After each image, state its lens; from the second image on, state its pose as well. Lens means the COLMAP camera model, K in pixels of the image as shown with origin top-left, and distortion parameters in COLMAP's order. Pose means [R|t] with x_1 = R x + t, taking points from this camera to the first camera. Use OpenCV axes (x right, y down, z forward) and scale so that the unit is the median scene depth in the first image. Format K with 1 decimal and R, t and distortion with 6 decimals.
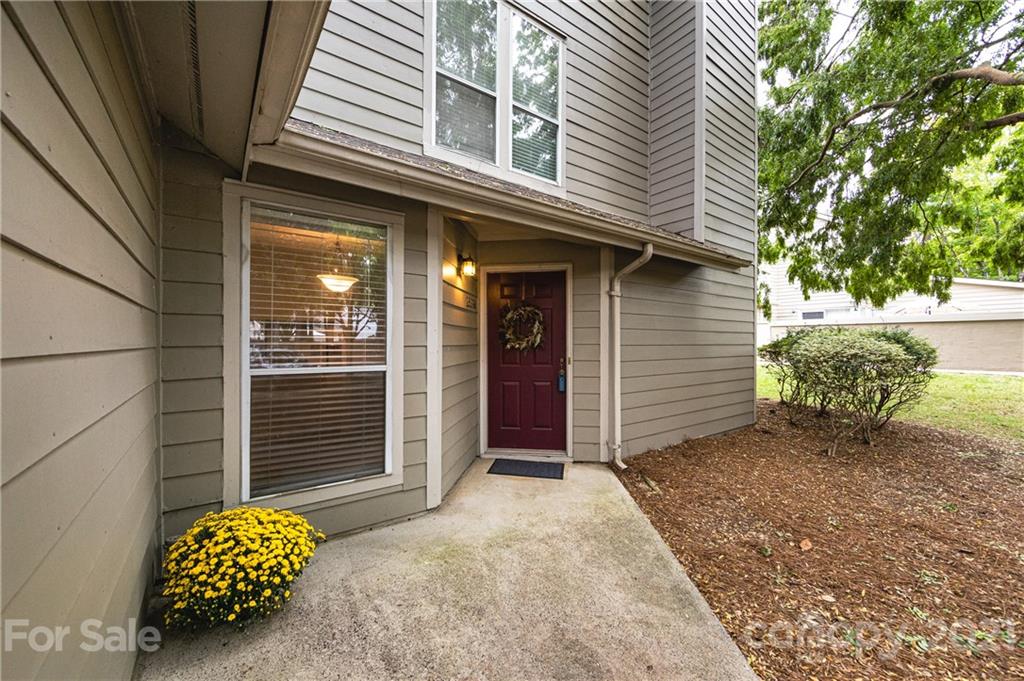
lens RADIAL K [[403.2, 0, 510.6], [0, 403.2, 338.6], [0, 0, 1]] dist [-0.001740, -0.000265]
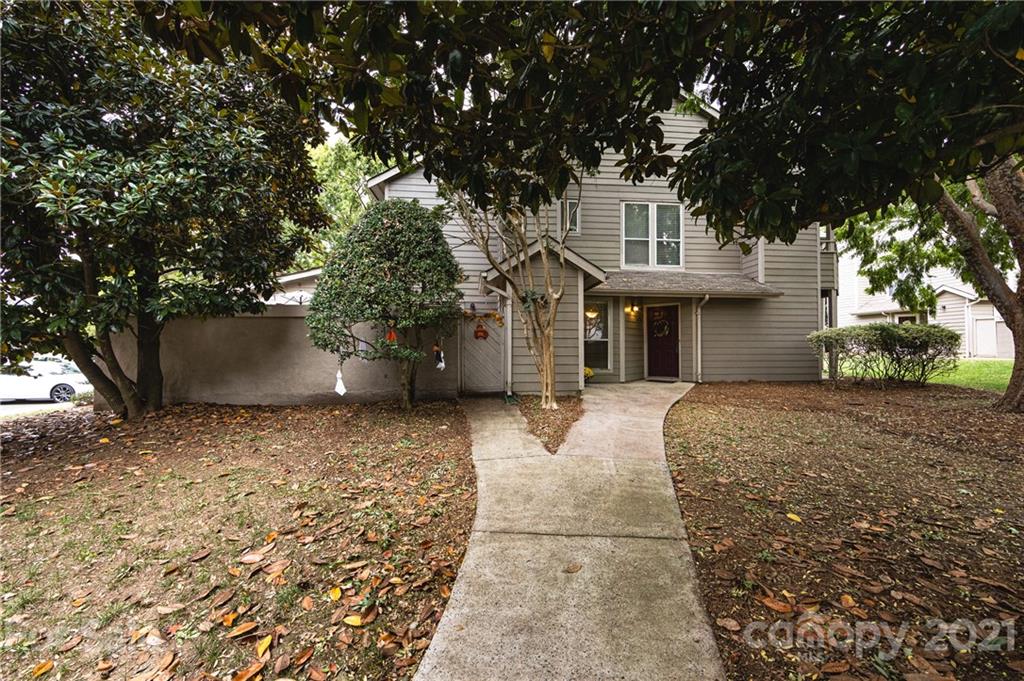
lens RADIAL K [[403.2, 0, 510.3], [0, 403.2, 340.6], [0, 0, 1]] dist [-0.001740, -0.000265]
pose [[0.854327, -0.011922, -0.519599, 0.611056], [0.007013, 0.999910, -0.011413, 0.084418], [0.519689, 0.006106, 0.854334, -1.894519]]
